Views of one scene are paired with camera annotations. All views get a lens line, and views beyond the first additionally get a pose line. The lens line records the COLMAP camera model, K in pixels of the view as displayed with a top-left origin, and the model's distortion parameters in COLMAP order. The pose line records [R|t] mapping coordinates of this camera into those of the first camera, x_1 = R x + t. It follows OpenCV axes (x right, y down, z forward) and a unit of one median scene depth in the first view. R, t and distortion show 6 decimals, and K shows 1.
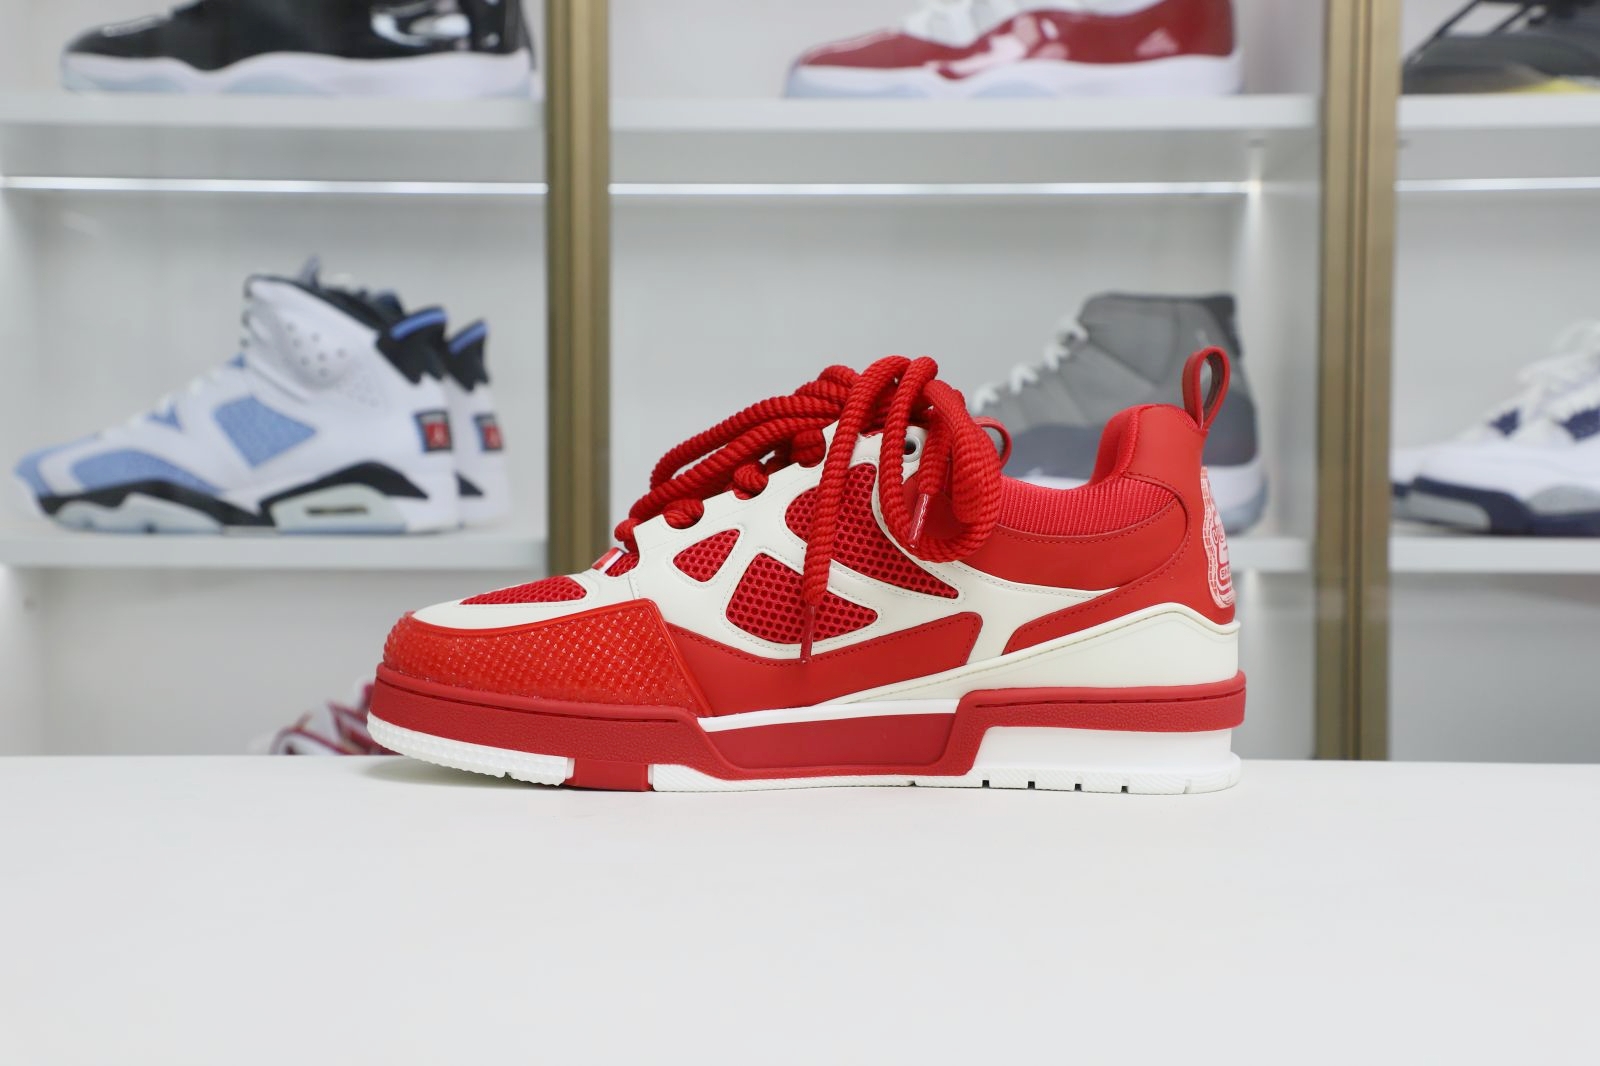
lens RADIAL K [[1964.1, 0, 797.6], [0, 1964.1, 535.6], [0, 0, 1]] dist [0.161861, 0.000000]
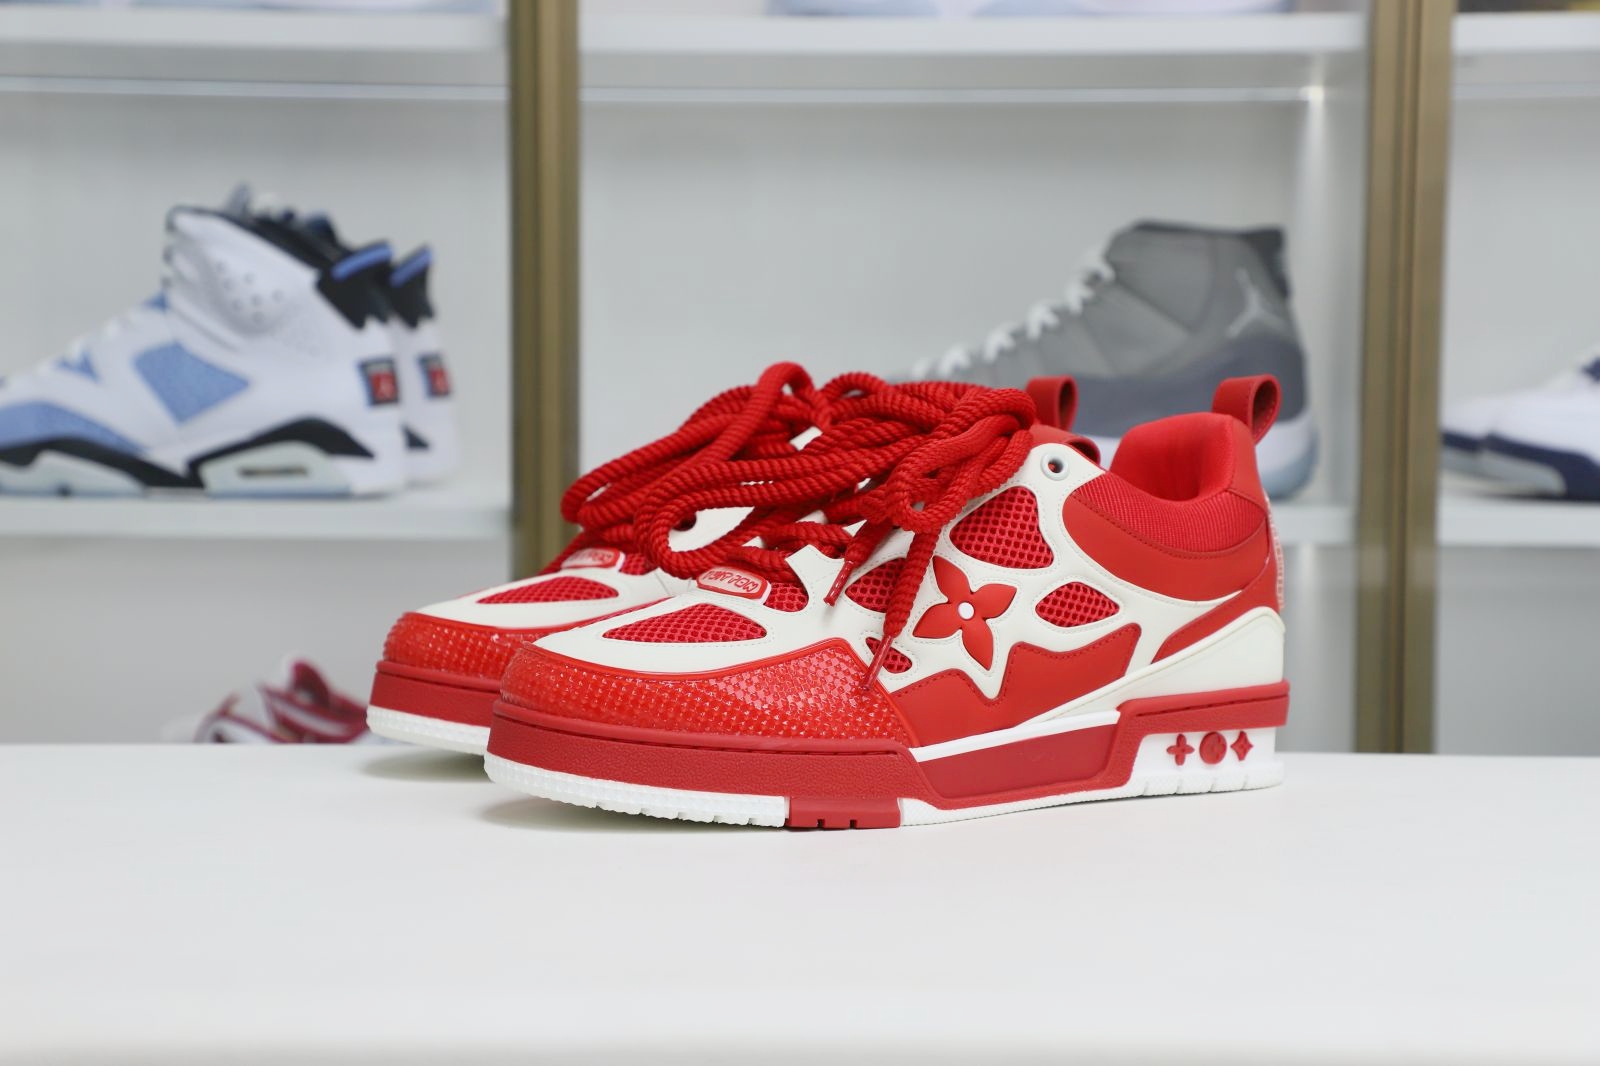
lens RADIAL K [[2865.5, 0, 795.7], [0, 2865.5, 526.5], [0, 0, 1]] dist [0.351805, 0.000000]
pose [[0.999990, 0.003712, -0.002304, 0.007147], [-0.003630, 0.999384, 0.034908, -0.033775], [0.002432, -0.034899, 0.999388, -0.307181]]
